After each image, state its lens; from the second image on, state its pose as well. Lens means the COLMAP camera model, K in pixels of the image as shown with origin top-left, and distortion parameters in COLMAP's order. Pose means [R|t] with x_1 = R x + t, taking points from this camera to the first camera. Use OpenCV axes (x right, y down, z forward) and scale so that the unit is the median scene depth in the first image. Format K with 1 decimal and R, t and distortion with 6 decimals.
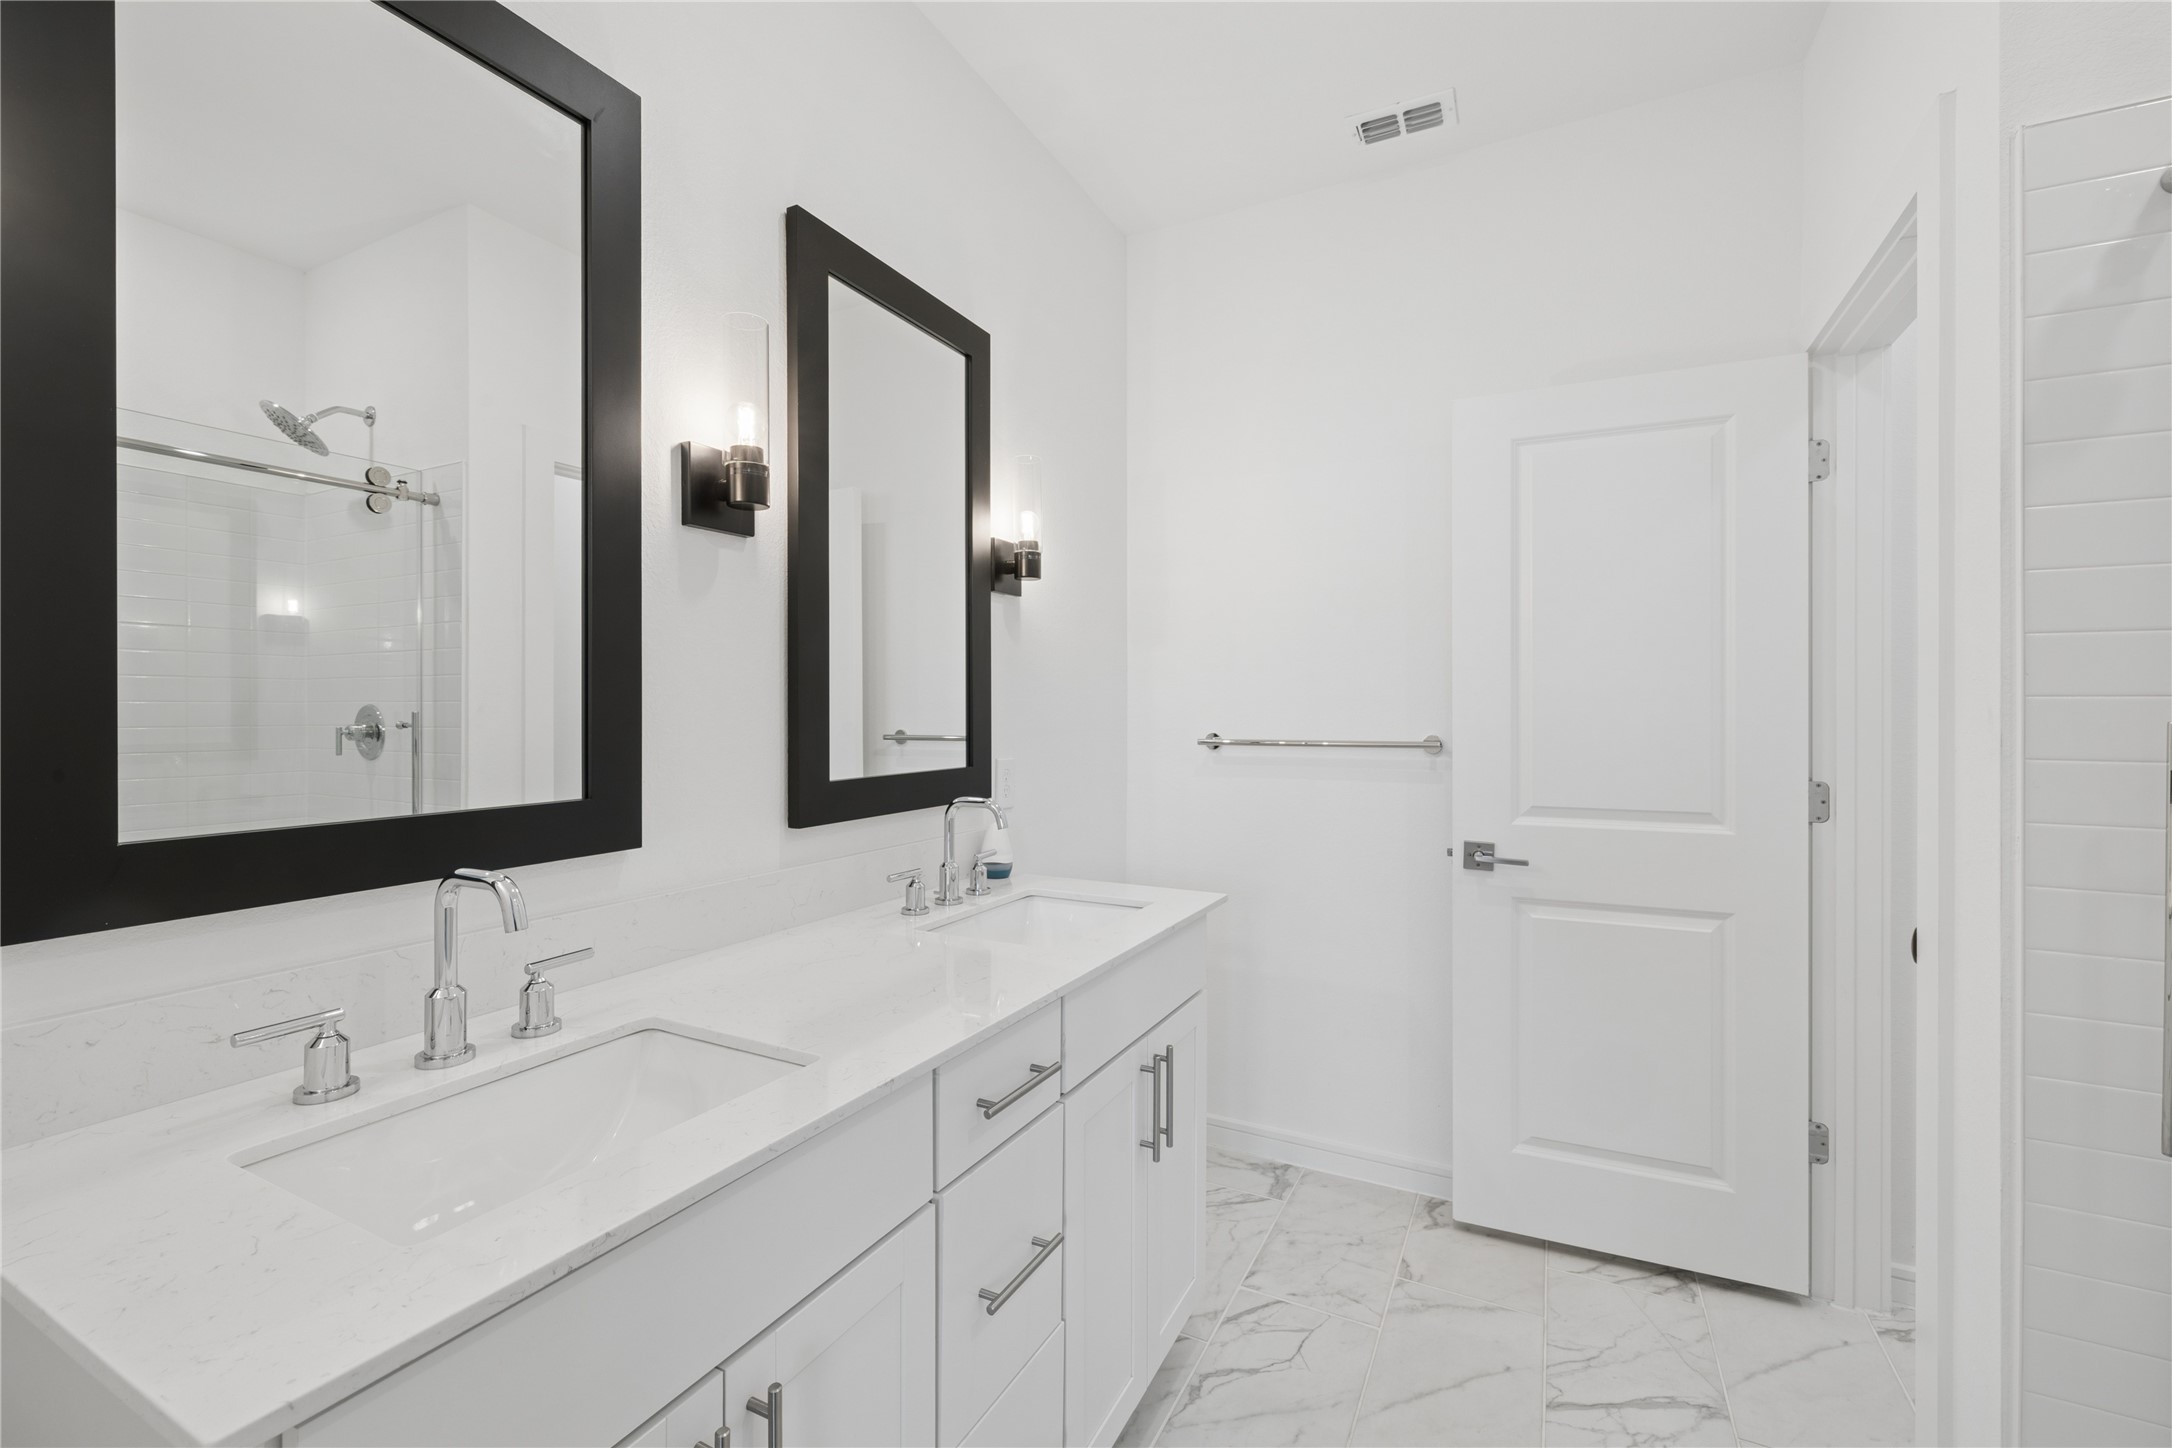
lens RADIAL K [[926.1, 0, 1088.1], [0, 926.1, 706.0], [0, 0, 1]] dist [0.003057, 0.000002]
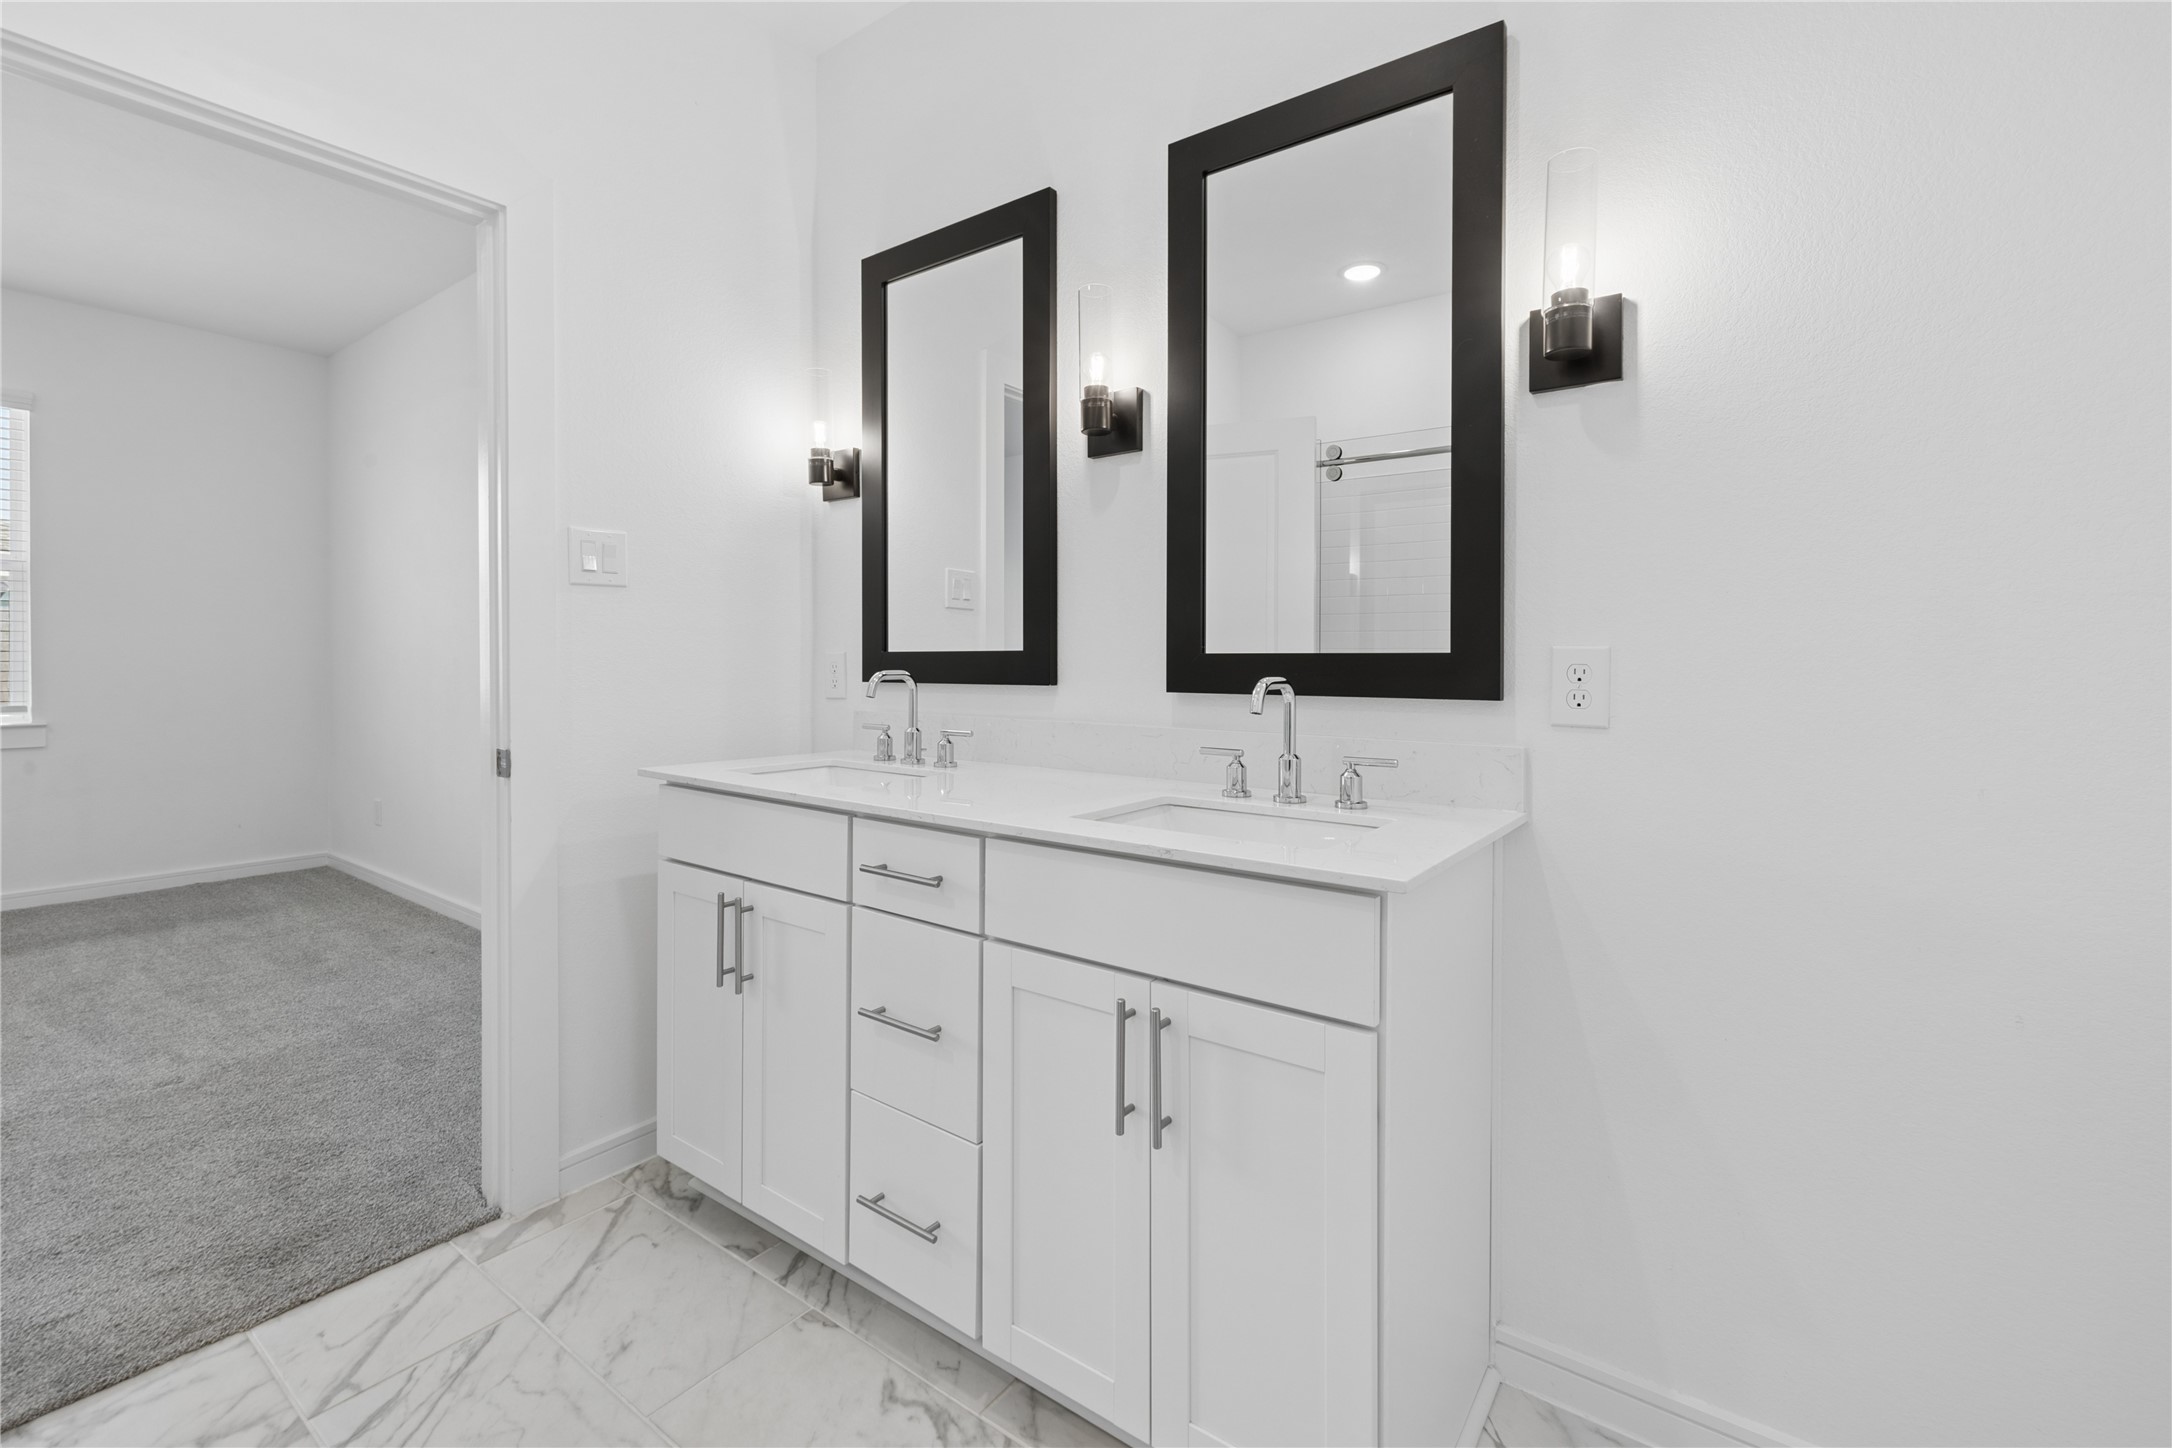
lens RADIAL K [[942.2, 0, 1094.3], [0, 942.2, 732.3], [0, 0, 1]] dist [-0.001999, -0.000098]
pose [[-0.164319, 0.074216, -0.983611, 0.849708], [0.000873, 0.997176, 0.075093, 0.095800], [0.986407, 0.011481, -0.163920, 1.116225]]
